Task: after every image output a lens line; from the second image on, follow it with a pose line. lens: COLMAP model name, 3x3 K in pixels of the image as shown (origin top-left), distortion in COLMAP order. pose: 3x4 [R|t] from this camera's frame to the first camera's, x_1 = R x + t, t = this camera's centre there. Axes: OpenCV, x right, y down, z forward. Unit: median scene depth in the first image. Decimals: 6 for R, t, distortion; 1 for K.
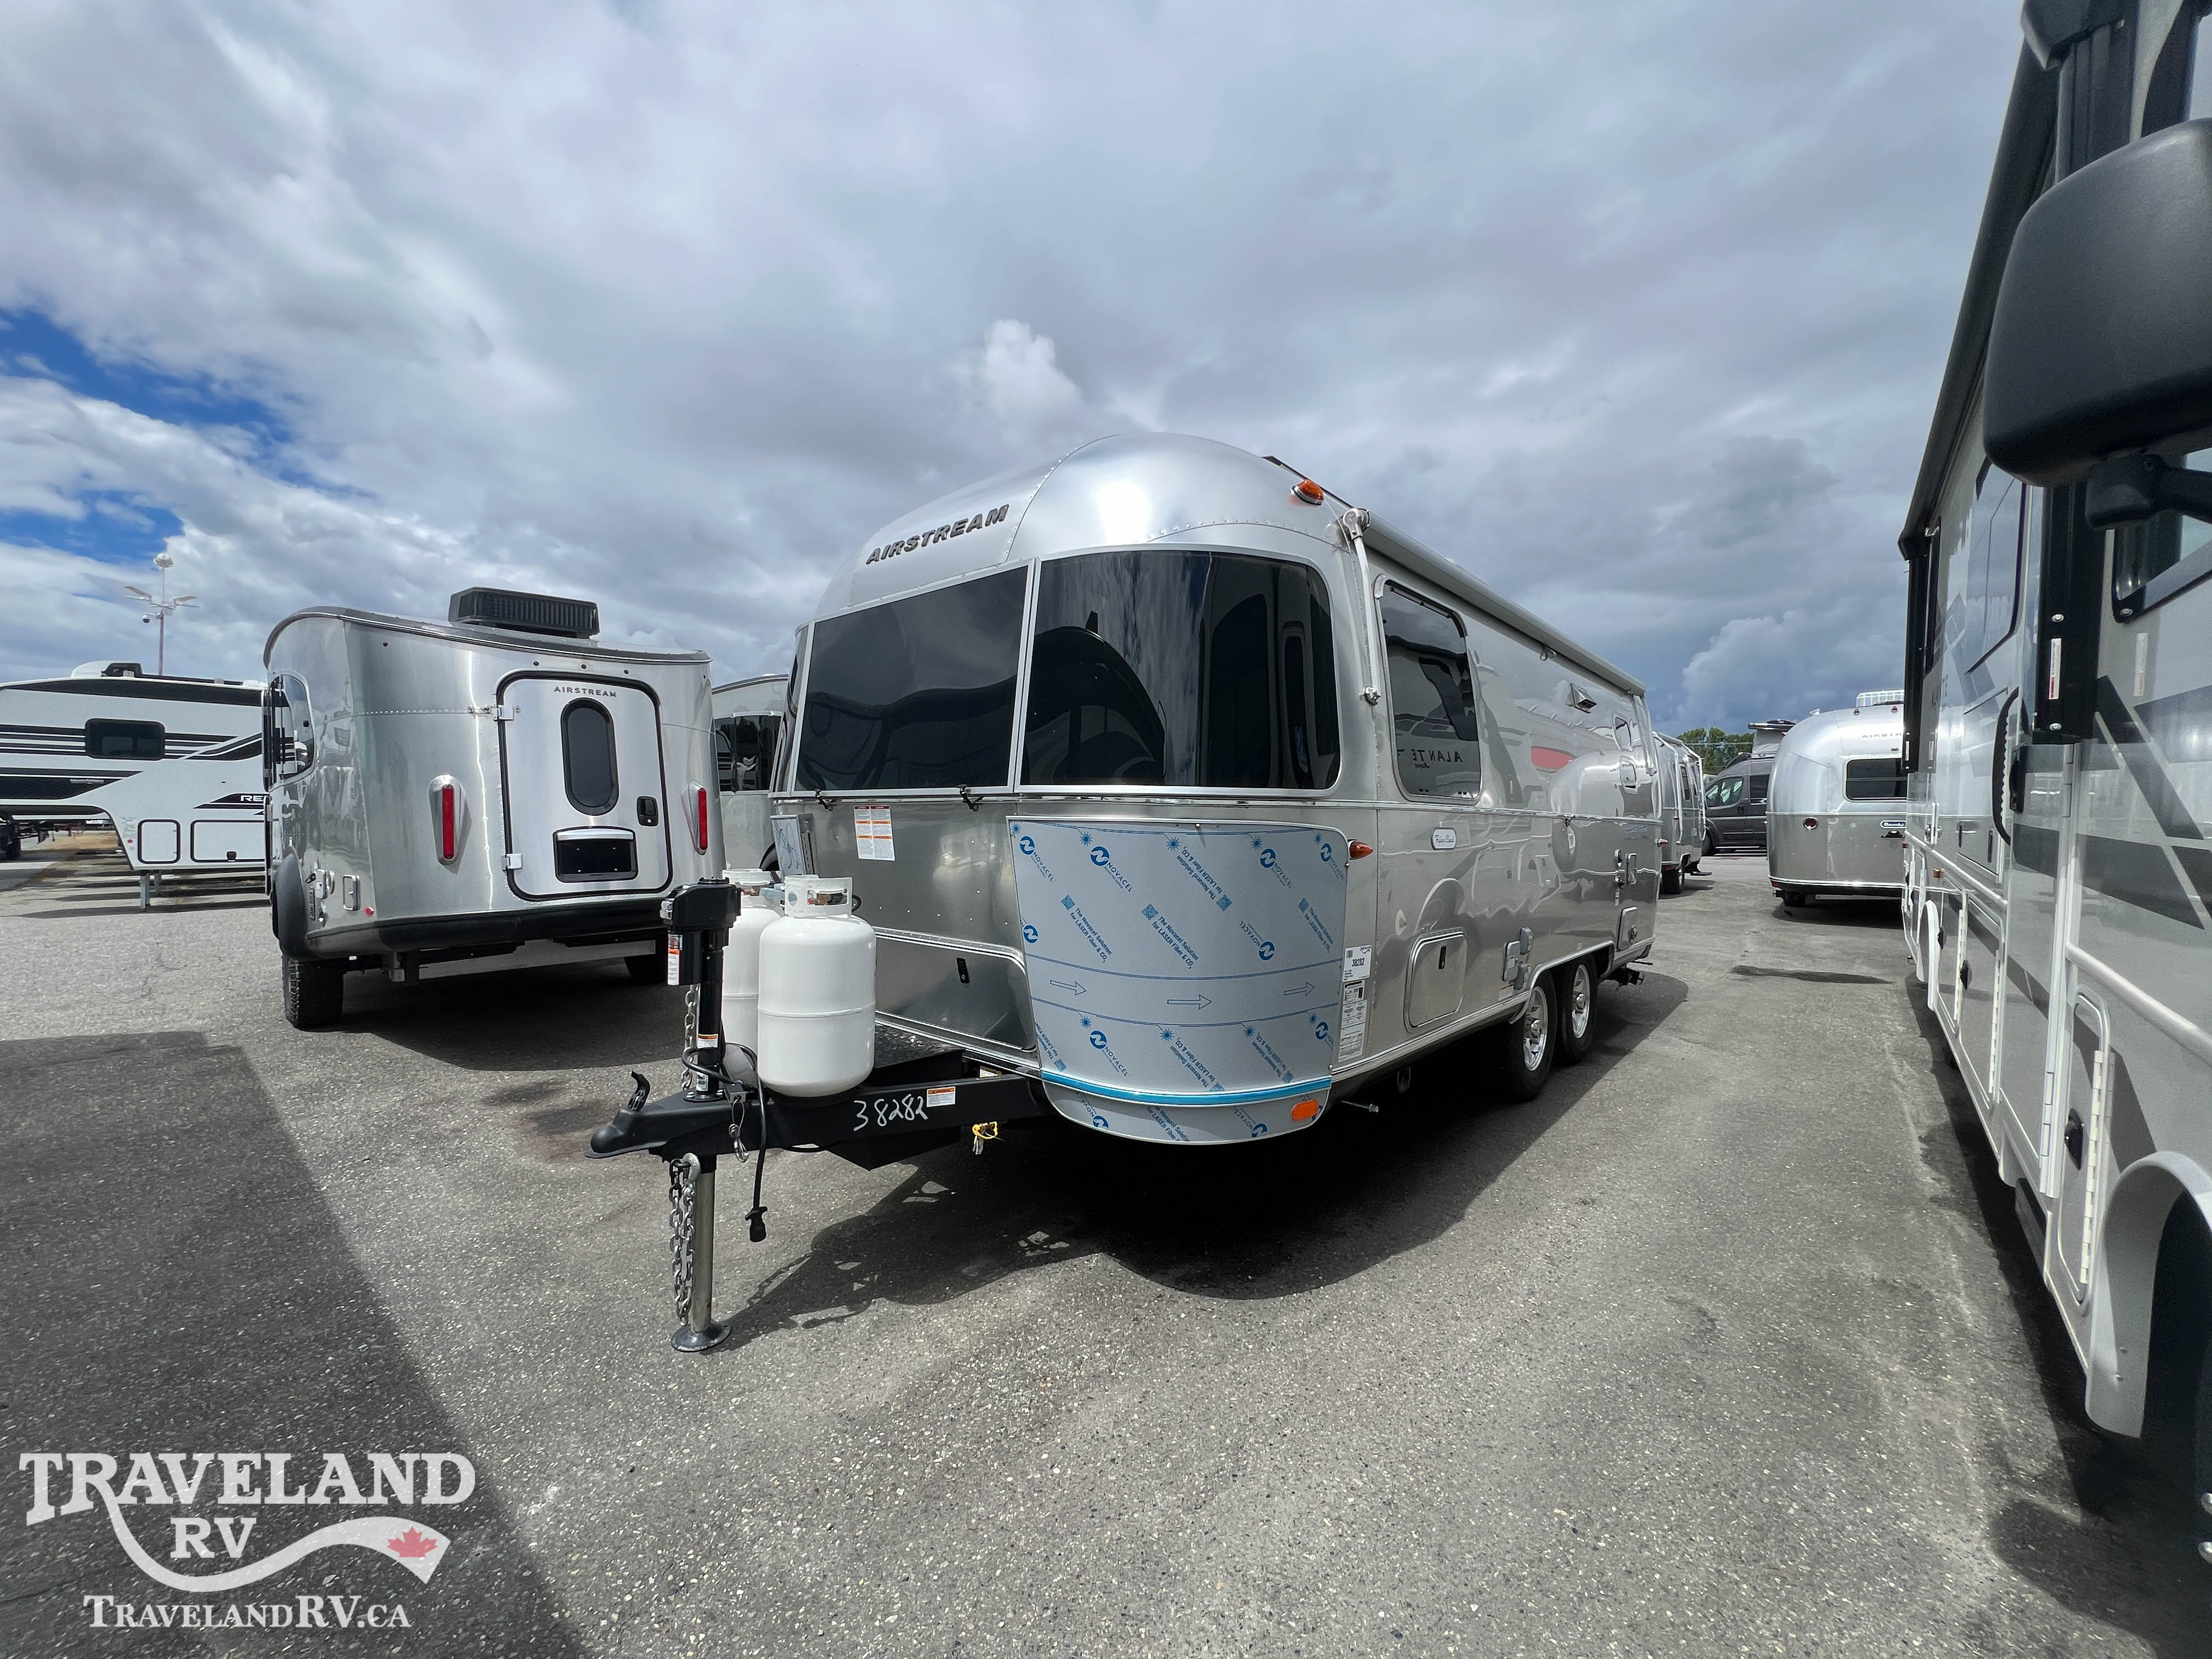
lens RADIAL K [[886.9, 0, 1106.0], [0, 886.9, 829.5], [0, 0, 1]] dist [-0.001125, -0.000172]
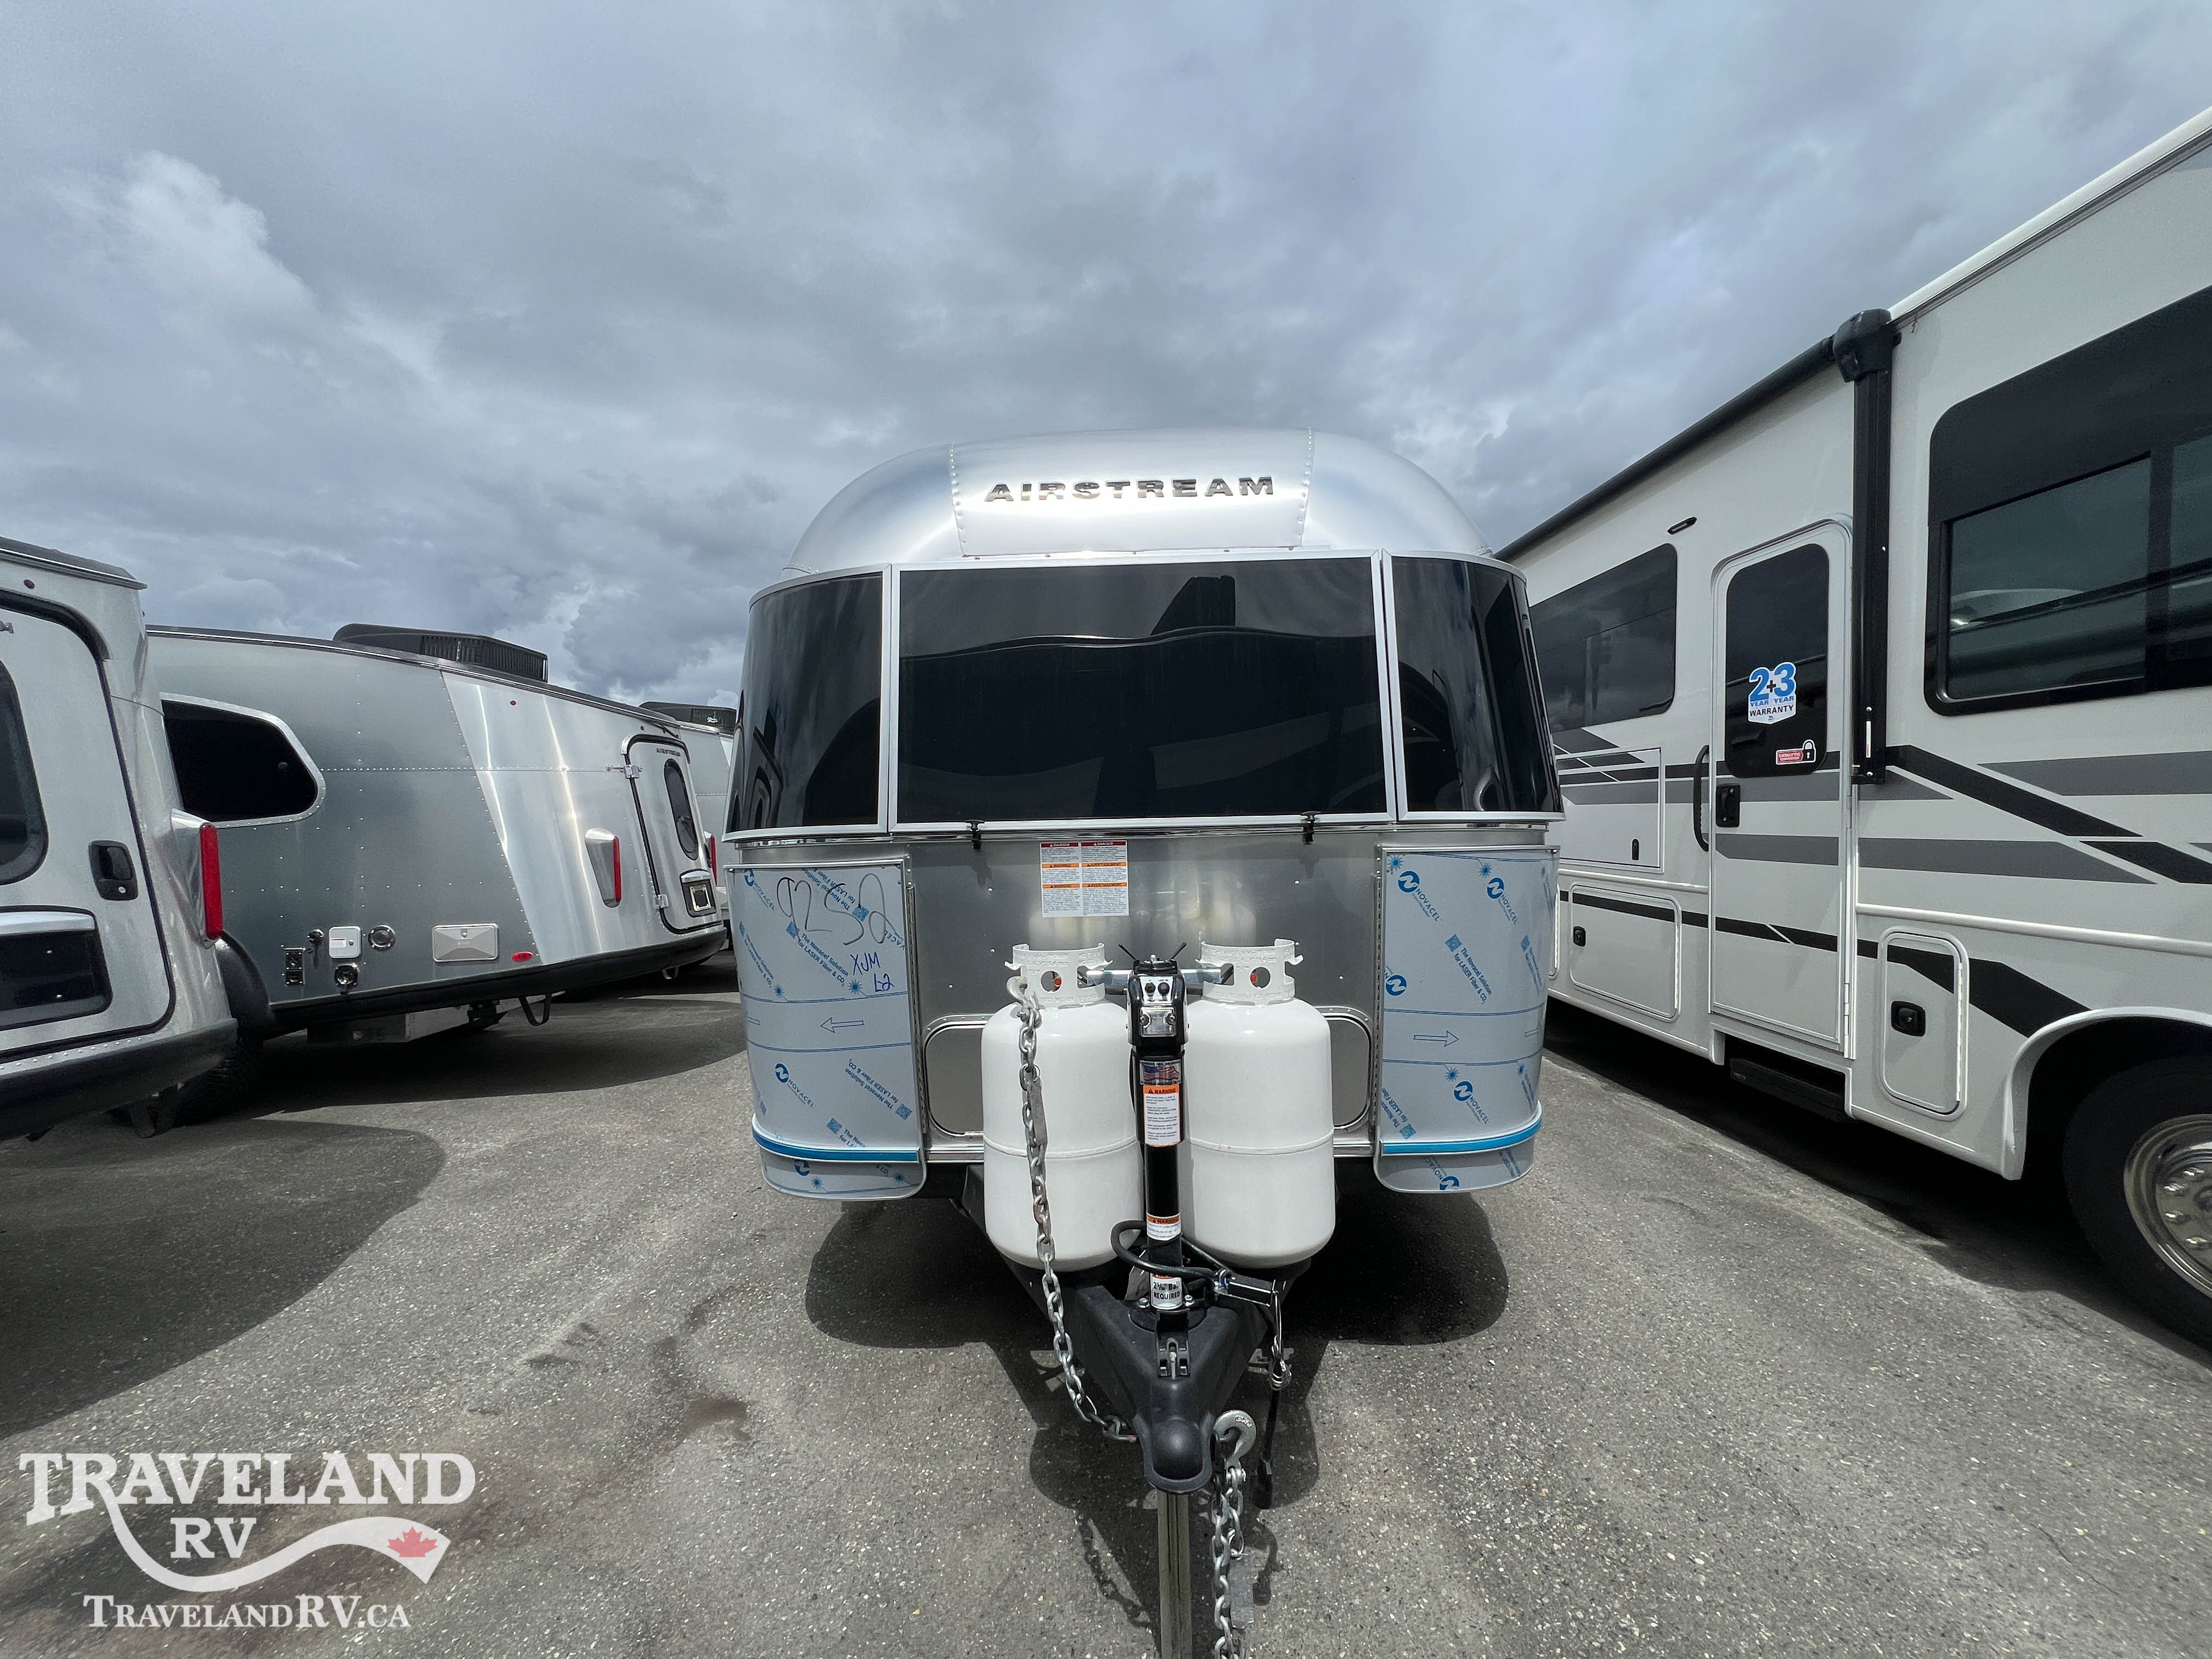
lens RADIAL K [[885.8, 0, 1090.9], [0, 885.8, 827.4], [0, 0, 1]] dist [-0.003287, -0.000395]
pose [[0.756413, -0.014667, 0.653930, -0.823191], [0.037302, 0.999089, -0.020740, -0.026529], [-0.653030, 0.040081, 0.756271, 0.512550]]
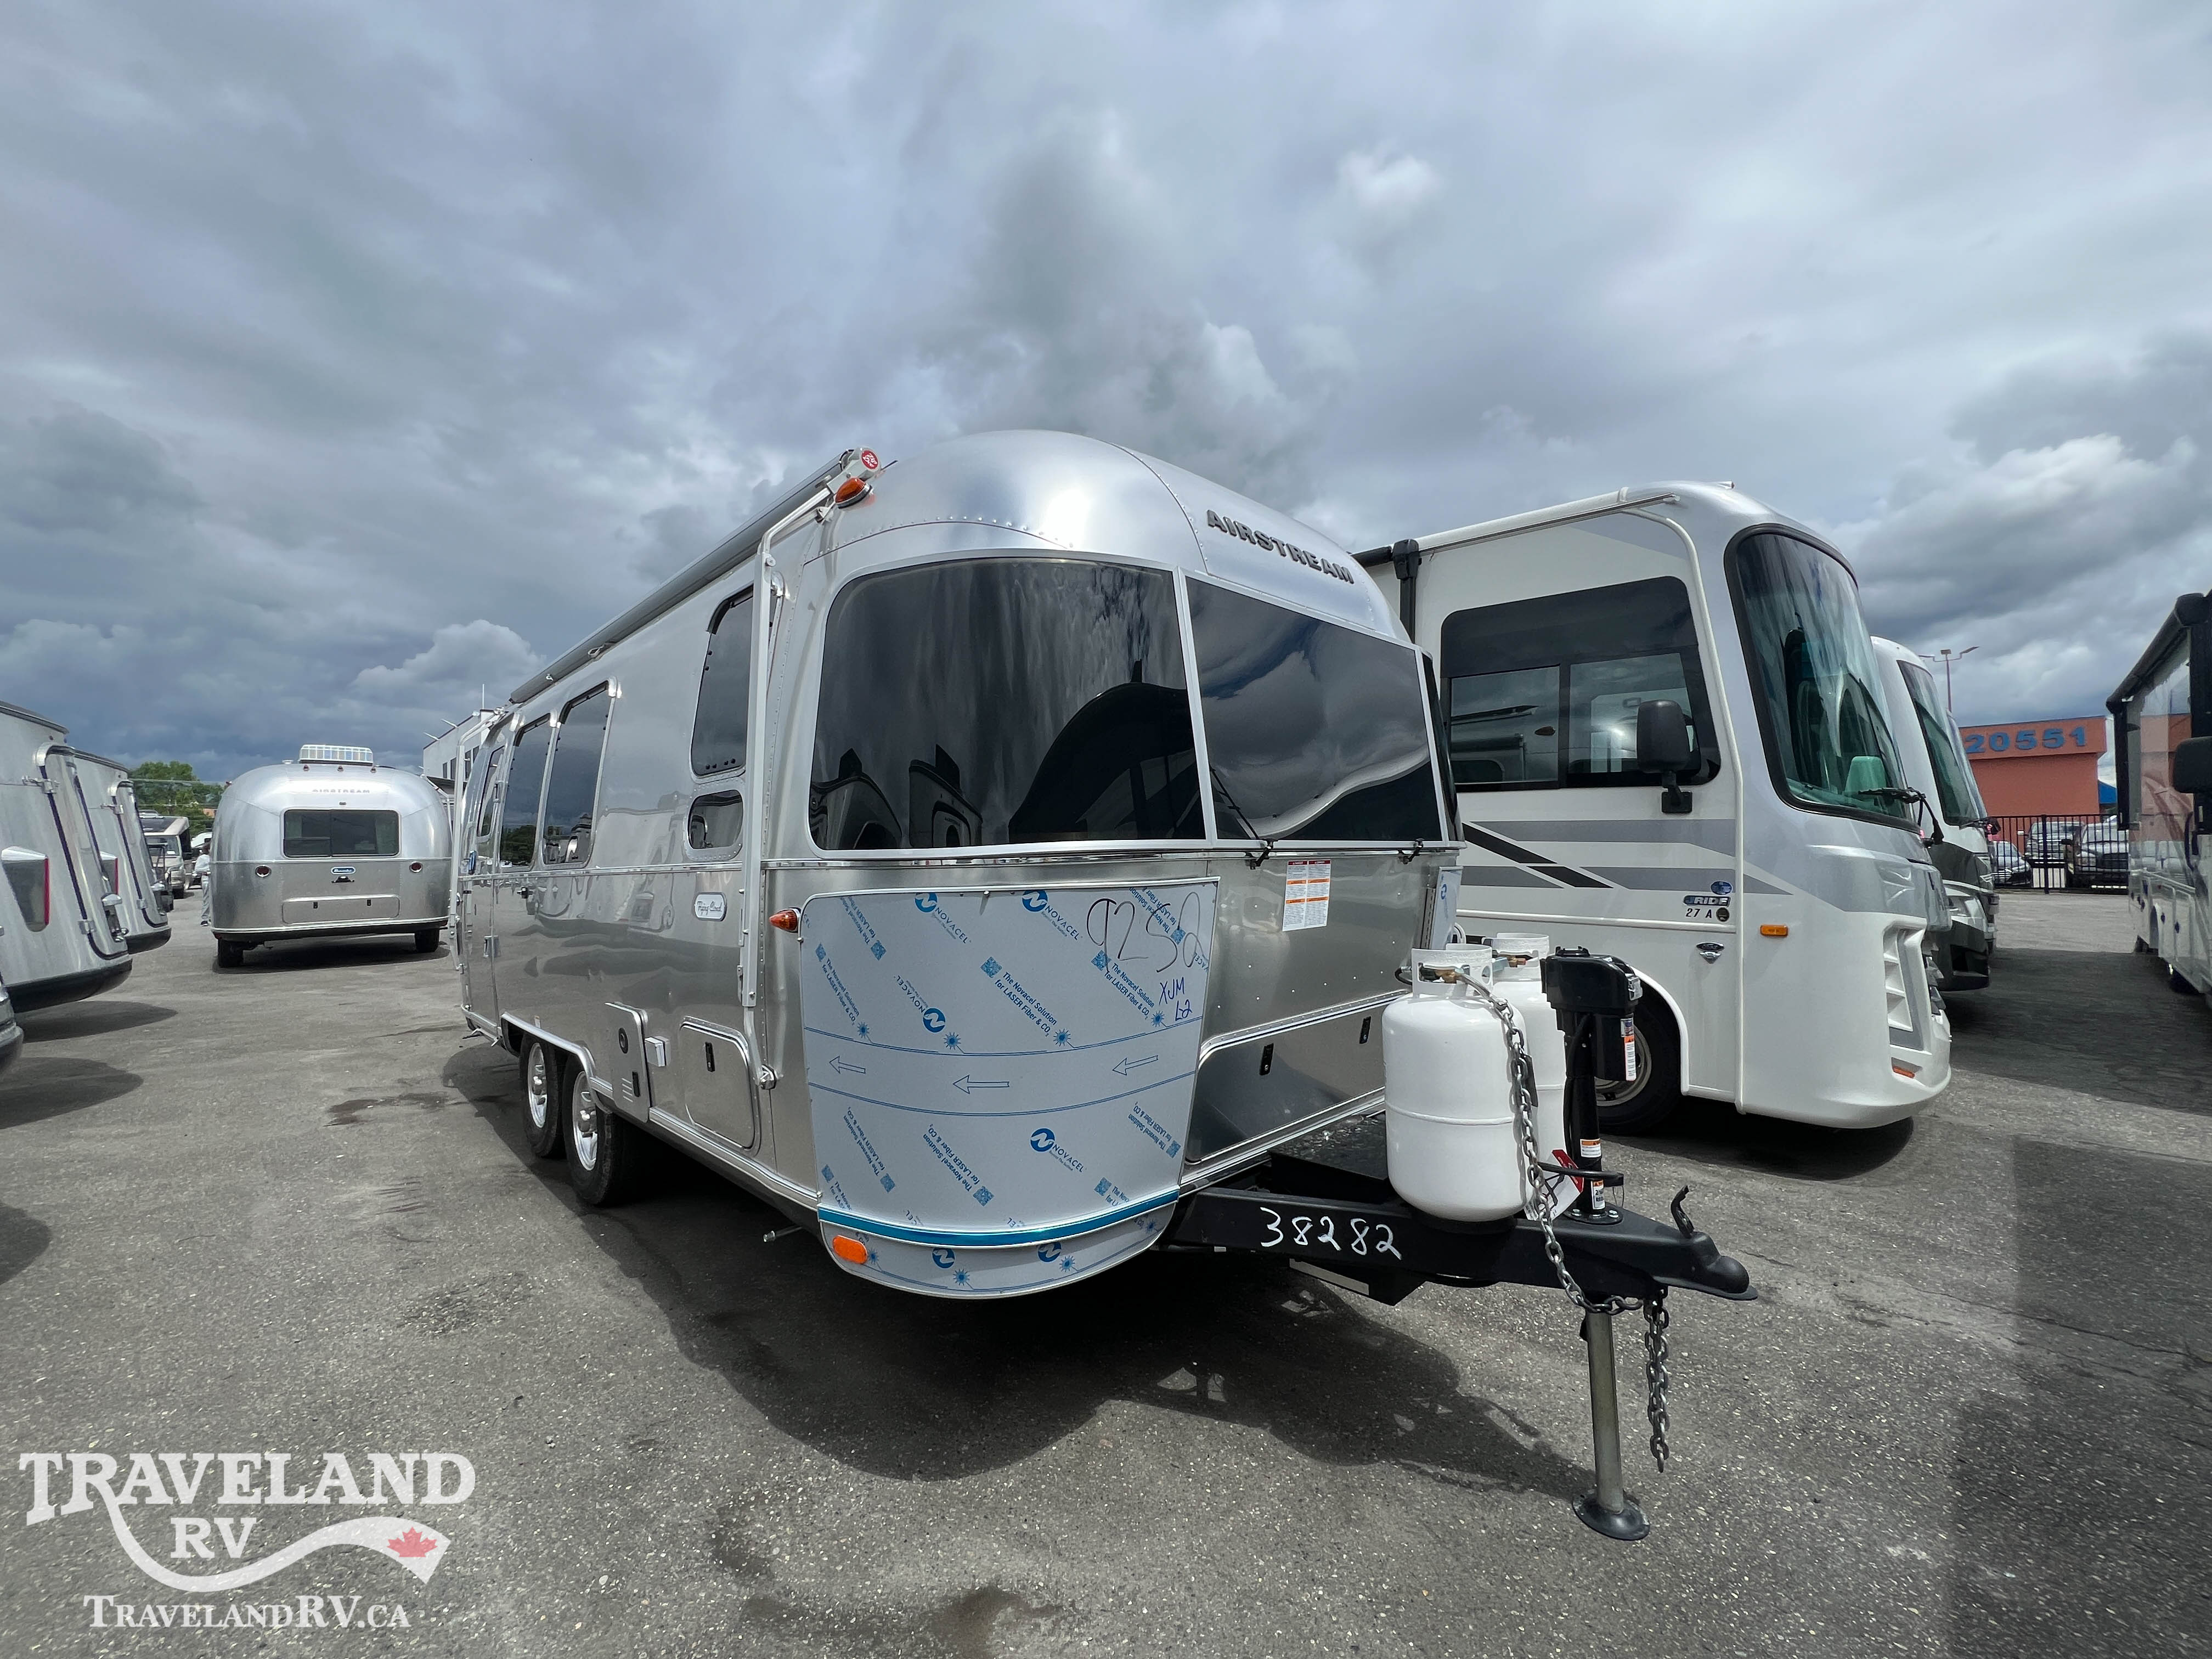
lens RADIAL K [[884.1, 0, 1103.9], [0, 884.1, 827.4], [0, 0, 1]] dist [-0.002947, 0.000083]
pose [[0.062895, 0.026269, 0.997674, -1.202633], [0.030884, 0.999124, -0.028254, -0.044587], [-0.997542, 0.032589, 0.062028, 1.280959]]
